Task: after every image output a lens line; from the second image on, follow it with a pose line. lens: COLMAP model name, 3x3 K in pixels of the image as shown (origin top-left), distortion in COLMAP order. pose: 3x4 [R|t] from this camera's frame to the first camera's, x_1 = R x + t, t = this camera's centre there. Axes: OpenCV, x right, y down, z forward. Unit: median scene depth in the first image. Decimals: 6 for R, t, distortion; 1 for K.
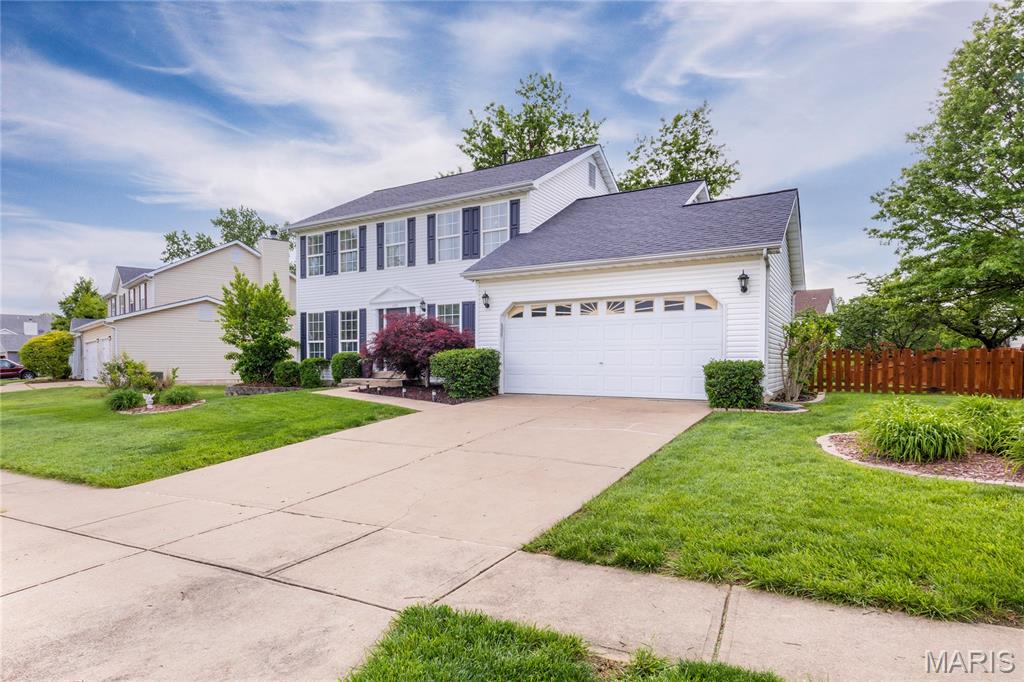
lens RADIAL K [[522.9, 0, 513.8], [0, 522.9, 365.0], [0, 0, 1]] dist [0.001891, 0.000005]
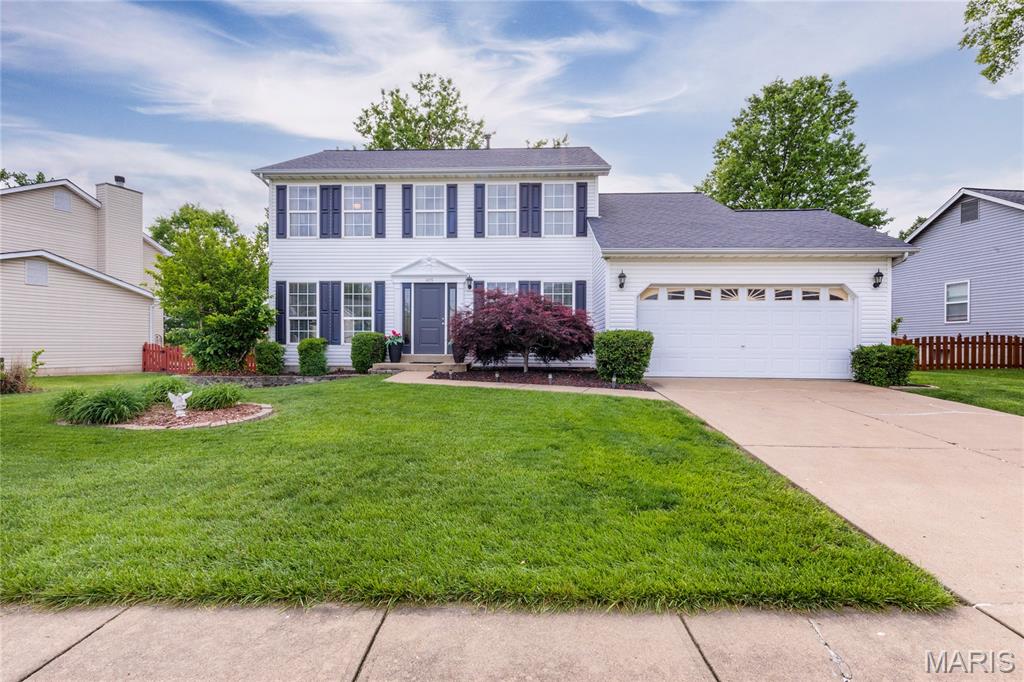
lens RADIAL K [[455.9, 0, 512.0], [0, 455.9, 341.0], [0, 0, 1]] dist [0.000722, -0.000147]
pose [[0.891601, 0.006222, 0.452779, -0.486210], [-0.000180, 0.999910, -0.013387, -0.000384], [-0.452822, 0.011854, 0.891522, 0.270704]]
